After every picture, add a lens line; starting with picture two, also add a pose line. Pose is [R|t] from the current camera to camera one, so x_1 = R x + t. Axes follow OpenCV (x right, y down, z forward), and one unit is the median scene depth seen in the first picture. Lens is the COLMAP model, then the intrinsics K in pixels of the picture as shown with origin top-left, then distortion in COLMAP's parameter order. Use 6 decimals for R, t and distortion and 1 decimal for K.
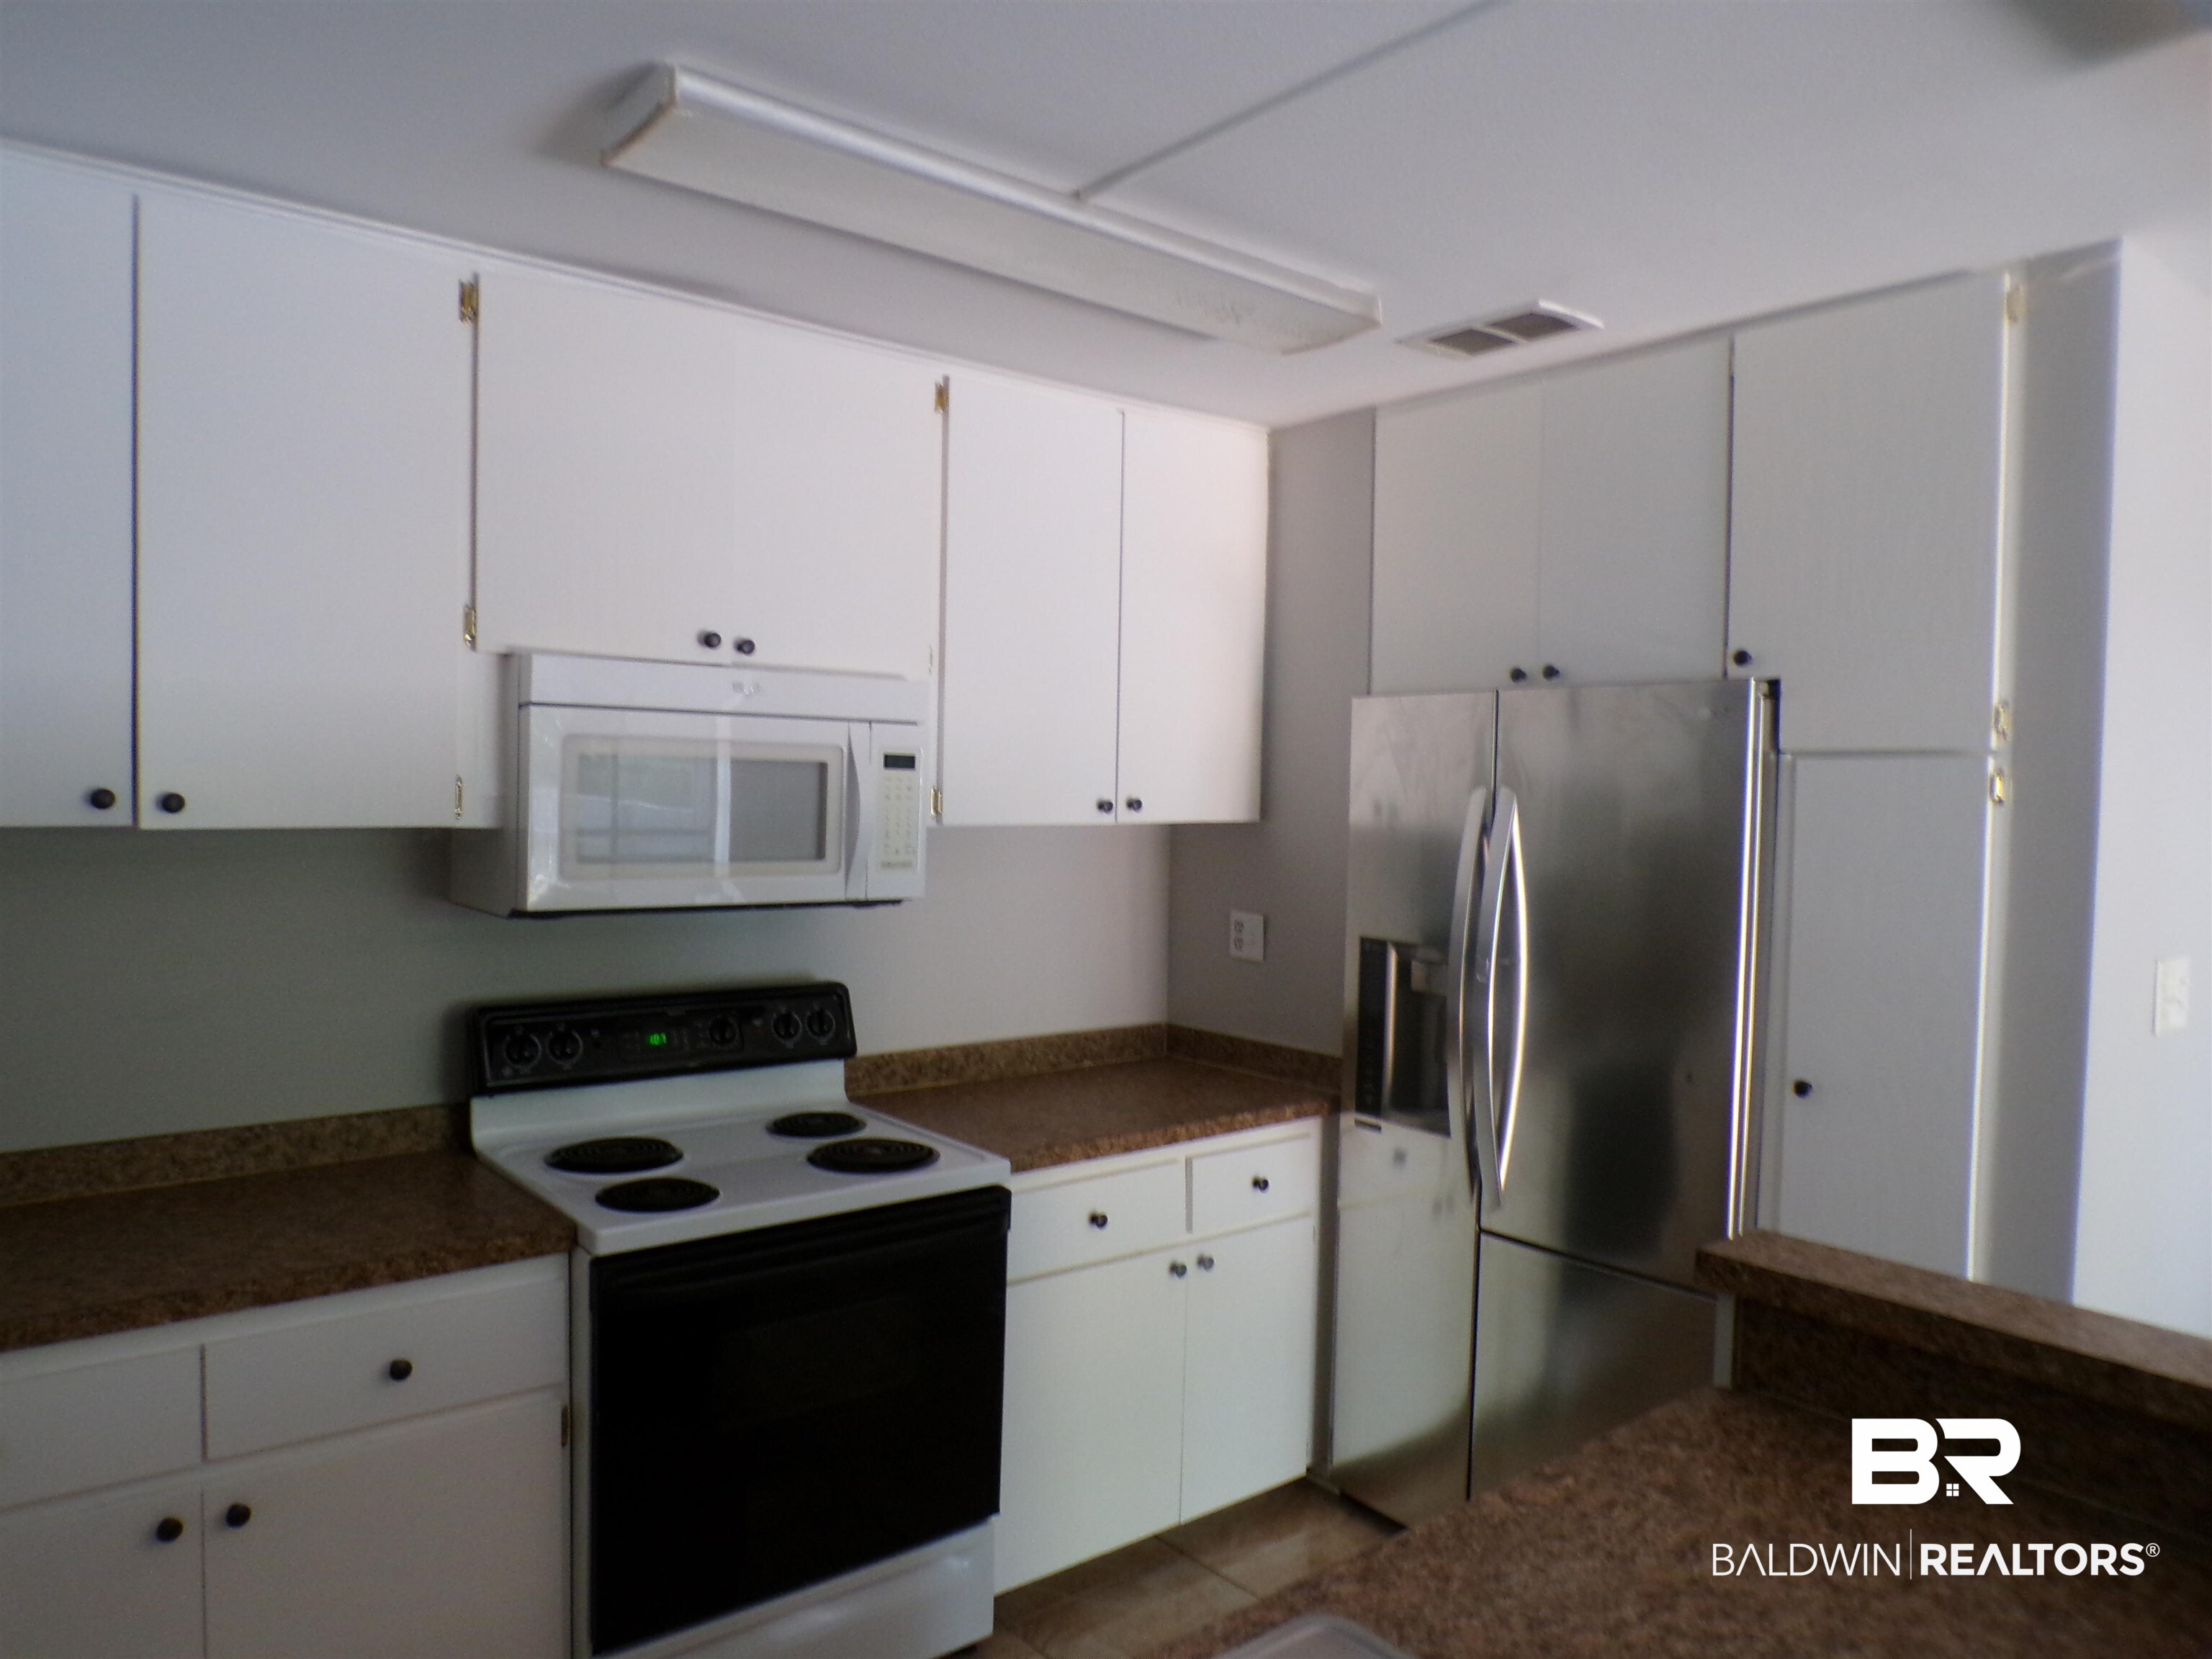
lens RADIAL K [[1482.8, 0, 1104.9], [0, 1482.8, 839.0], [0, 0, 1]] dist [-0.043248, 0.000295]
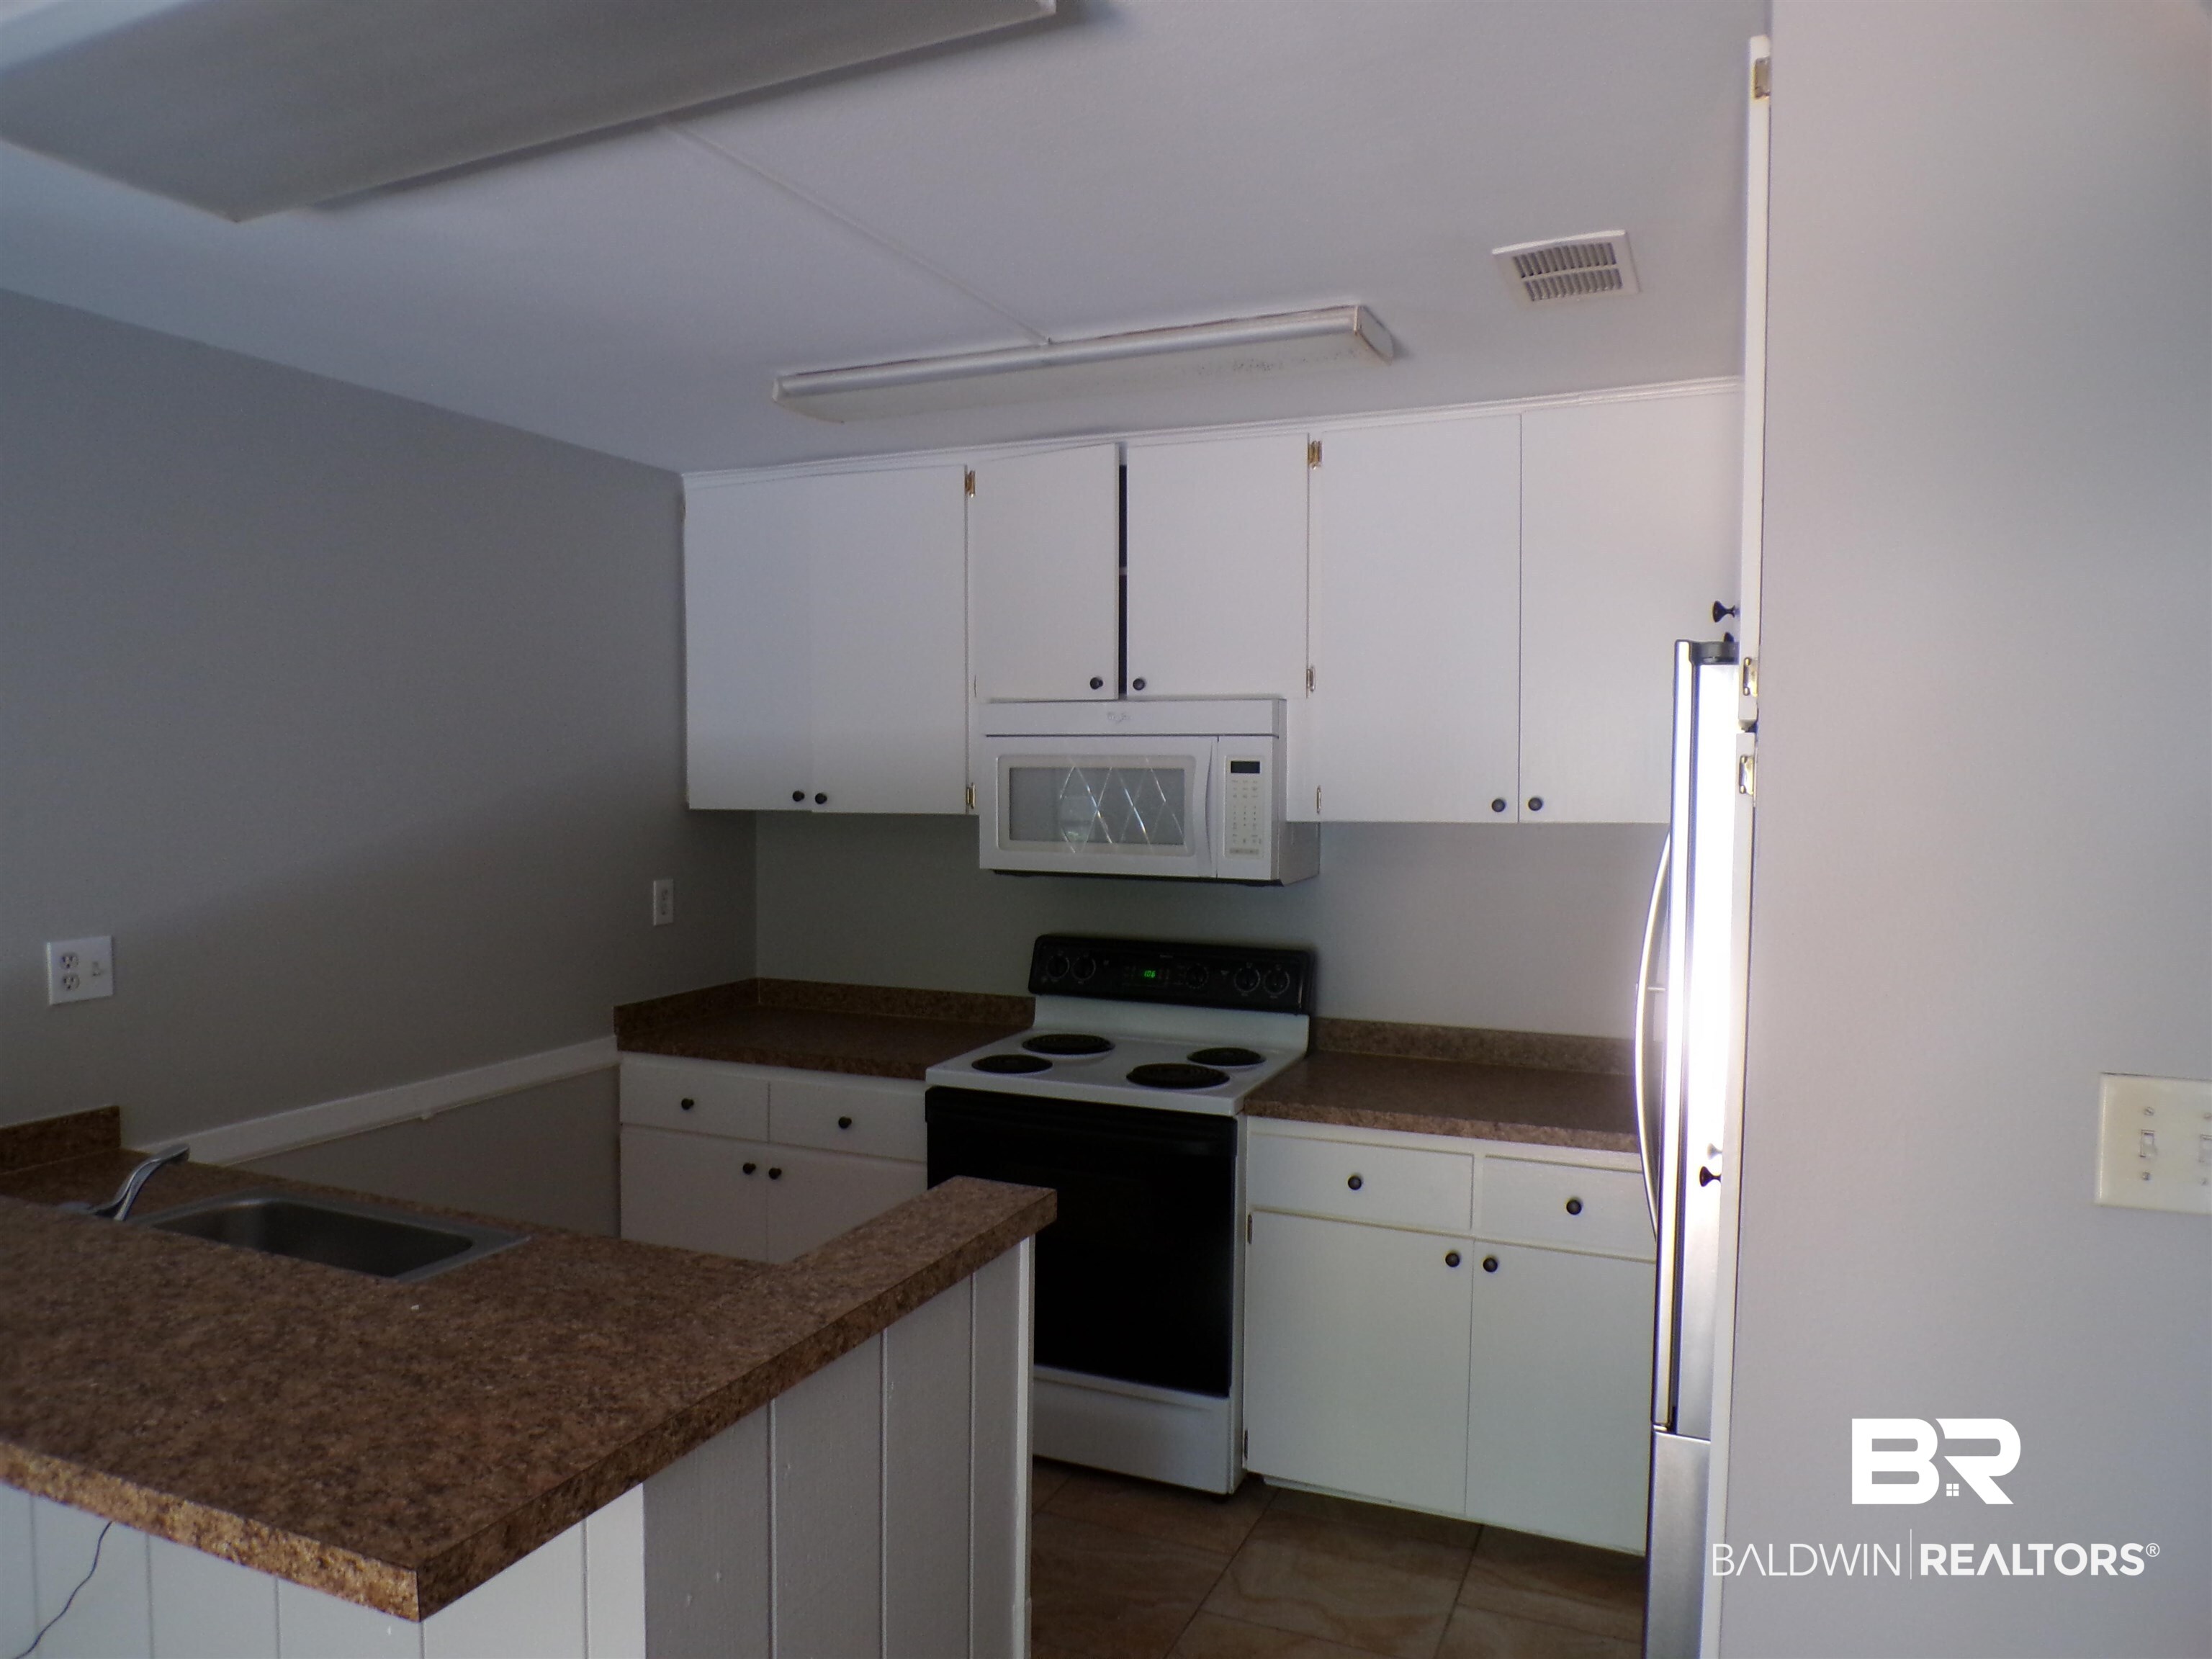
lens RADIAL K [[1482.8, 0, 1104.9], [0, 1482.8, 839.0], [0, 0, 1]] dist [-0.043248, 0.000295]
pose [[0.456772, 0.024516, -0.889246, 0.900112], [-0.027132, 0.999539, 0.013620, -0.006487], [0.889170, 0.017906, 0.457226, 0.339622]]
